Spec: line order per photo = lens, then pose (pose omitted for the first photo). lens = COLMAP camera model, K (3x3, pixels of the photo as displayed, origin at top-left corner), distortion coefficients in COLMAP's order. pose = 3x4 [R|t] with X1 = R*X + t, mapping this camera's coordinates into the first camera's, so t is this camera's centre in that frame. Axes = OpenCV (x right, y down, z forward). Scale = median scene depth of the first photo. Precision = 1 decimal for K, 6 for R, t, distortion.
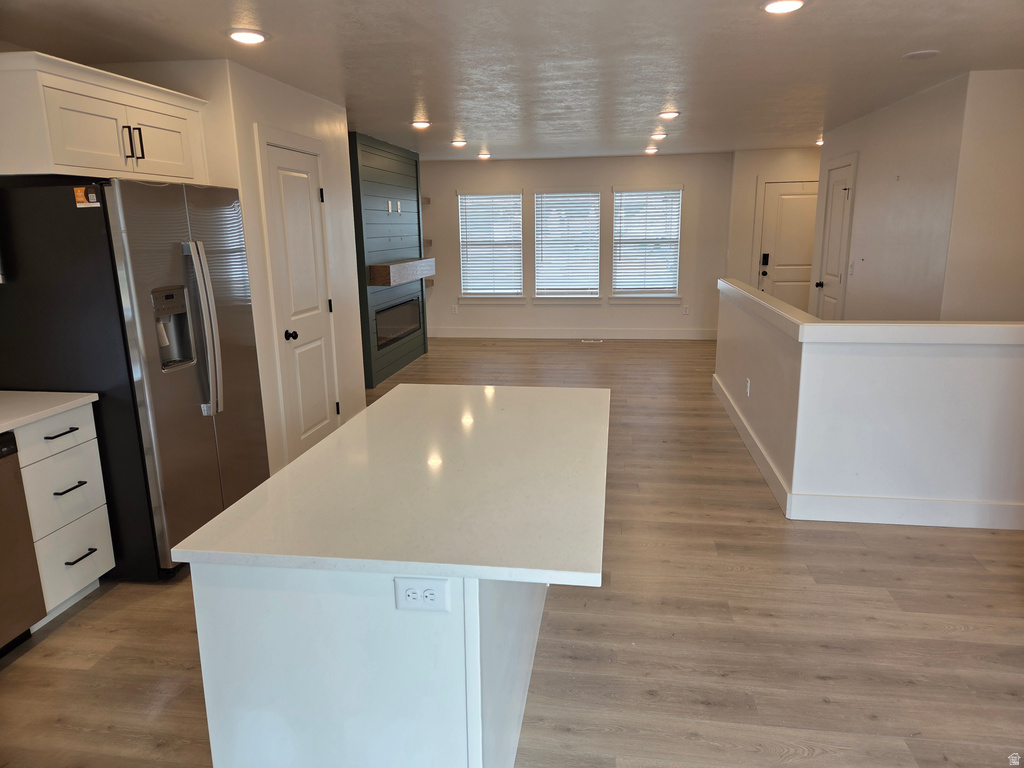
lens RADIAL K [[684.9, 0, 522.9], [0, 684.9, 375.7], [0, 0, 1]] dist [0.055196, -0.051383]
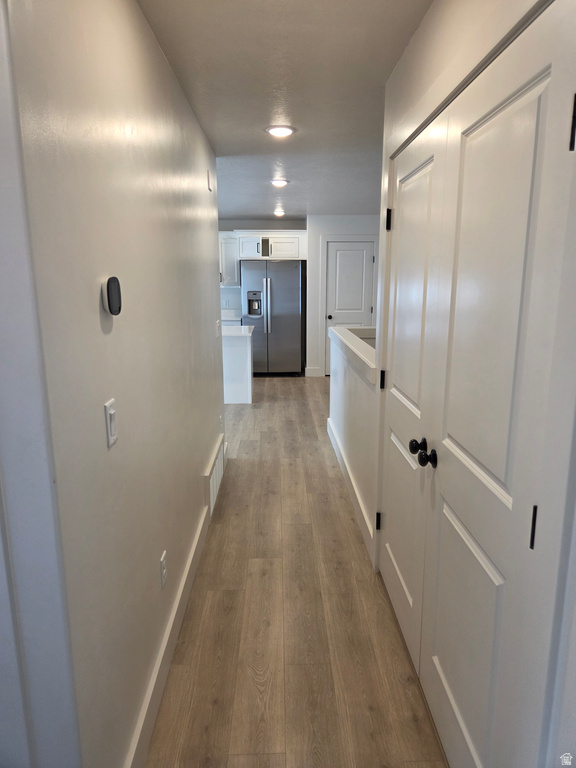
lens RADIAL K [[513.7, 0, 283.2], [0, 513.7, 384.7], [0, 0, 1]] dist [0.055196, -0.051383]
pose [[0.149426, 0.221423, -0.963662, 0.902562], [-0.211325, 0.959236, 0.187638, -0.081539], [0.965926, 0.175608, 0.190127, 0.318233]]
